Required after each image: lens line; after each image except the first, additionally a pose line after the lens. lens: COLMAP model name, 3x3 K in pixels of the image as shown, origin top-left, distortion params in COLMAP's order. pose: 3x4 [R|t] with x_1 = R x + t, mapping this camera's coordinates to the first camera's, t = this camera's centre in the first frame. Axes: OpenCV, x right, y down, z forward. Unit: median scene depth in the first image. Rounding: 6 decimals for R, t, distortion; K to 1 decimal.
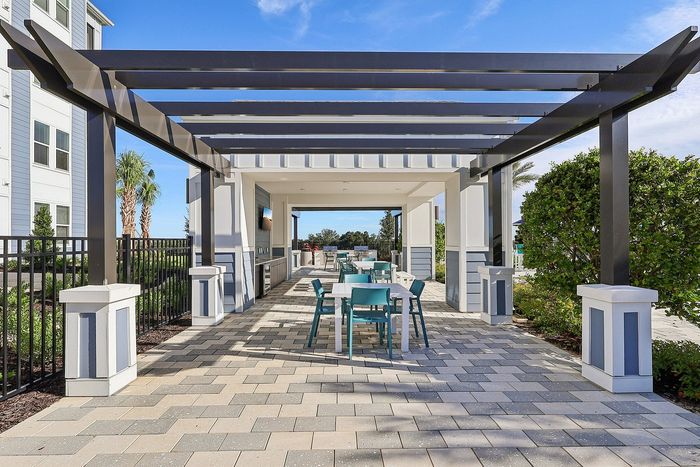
lens RADIAL K [[328.5, 0, 350.0], [0, 328.5, 233.5], [0, 0, 1]] dist [-0.000199, 0.000216]
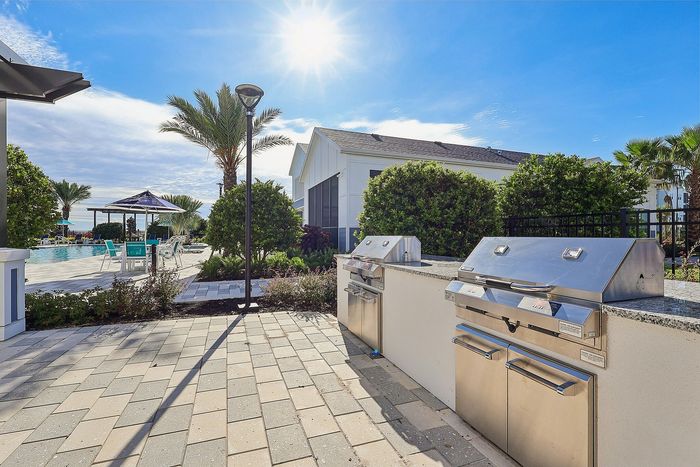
lens RADIAL K [[319.1, 0, 350.0], [0, 319.1, 233.5], [0, 0, 1]] dist [-0.000350, 0.000013]
pose [[-0.333826, 0.007655, 0.942604, -0.424425], [-0.027560, 0.999460, -0.017877, 0.060394], [-0.942232, -0.031946, -0.333435, 0.151913]]
